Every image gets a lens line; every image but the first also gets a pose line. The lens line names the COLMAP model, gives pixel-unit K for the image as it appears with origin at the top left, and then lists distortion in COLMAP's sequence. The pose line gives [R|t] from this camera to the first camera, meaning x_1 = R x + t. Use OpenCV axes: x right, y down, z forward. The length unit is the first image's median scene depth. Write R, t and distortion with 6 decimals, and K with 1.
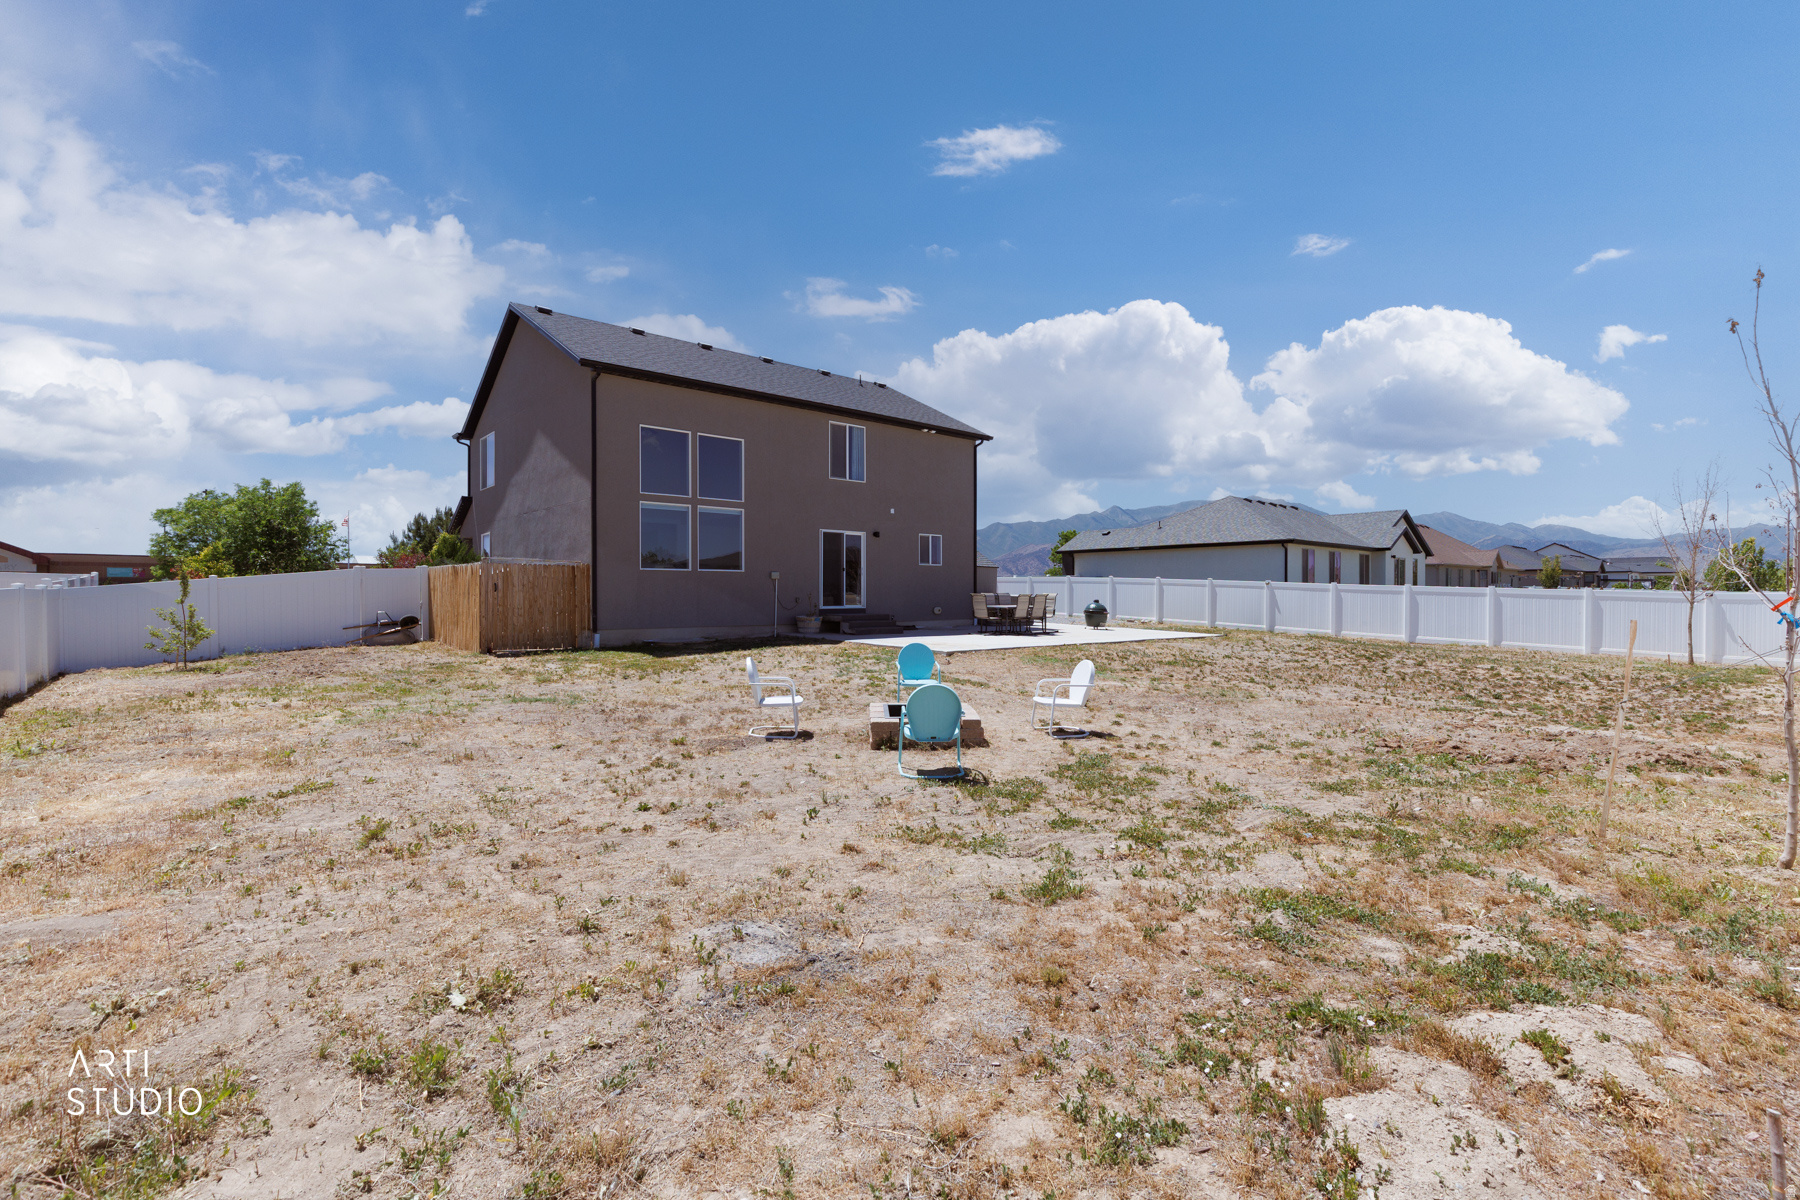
lens RADIAL K [[845.7, 0, 900.3], [0, 845.7, 598.8], [0, 0, 1]] dist [-0.002638, -0.001309]
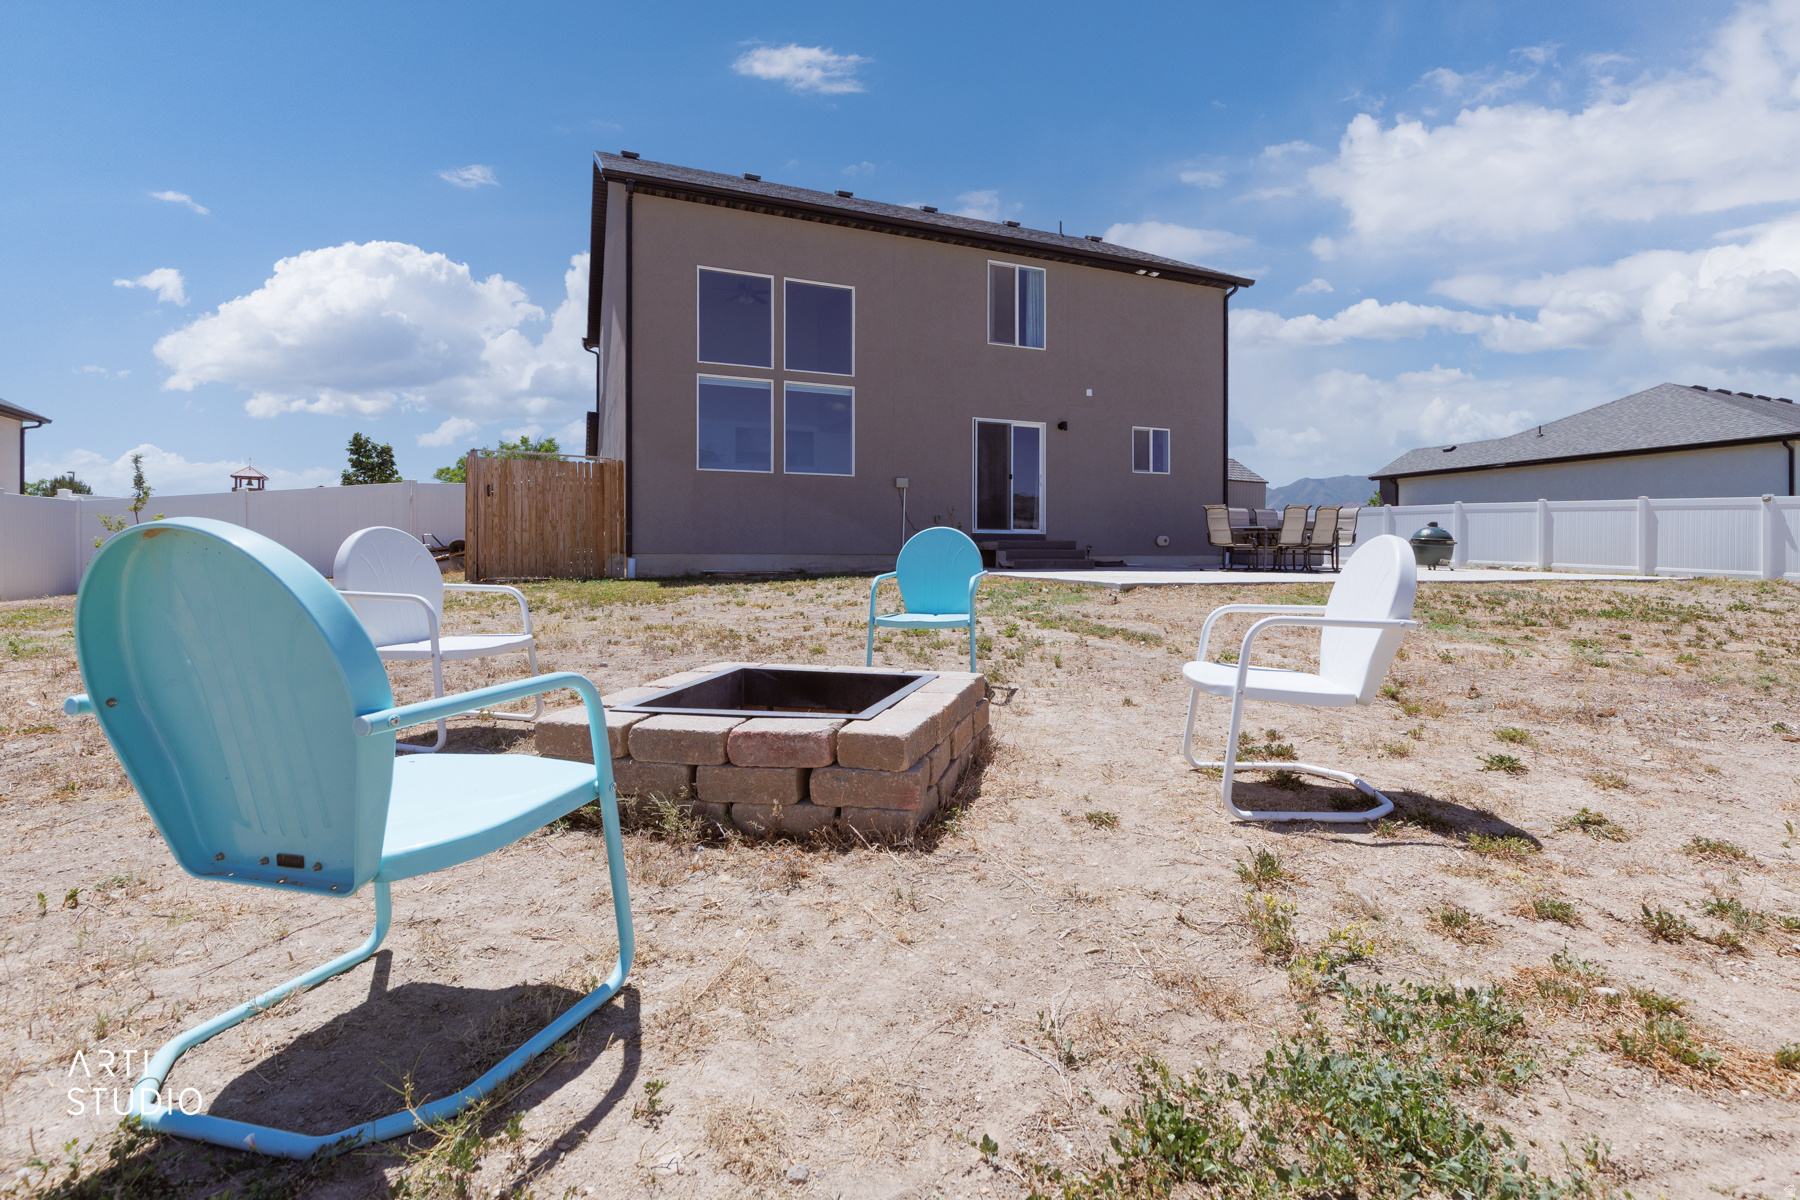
lens RADIAL K [[845.7, 0, 919.3], [0, 845.7, 552.5], [0, 0, 1]] dist [-0.002638, -0.001309]
pose [[0.949026, -0.001688, -0.315192, 0.084709], [-0.004785, 0.999793, -0.019762, 0.043871], [0.315160, 0.020263, 0.948822, 0.358222]]
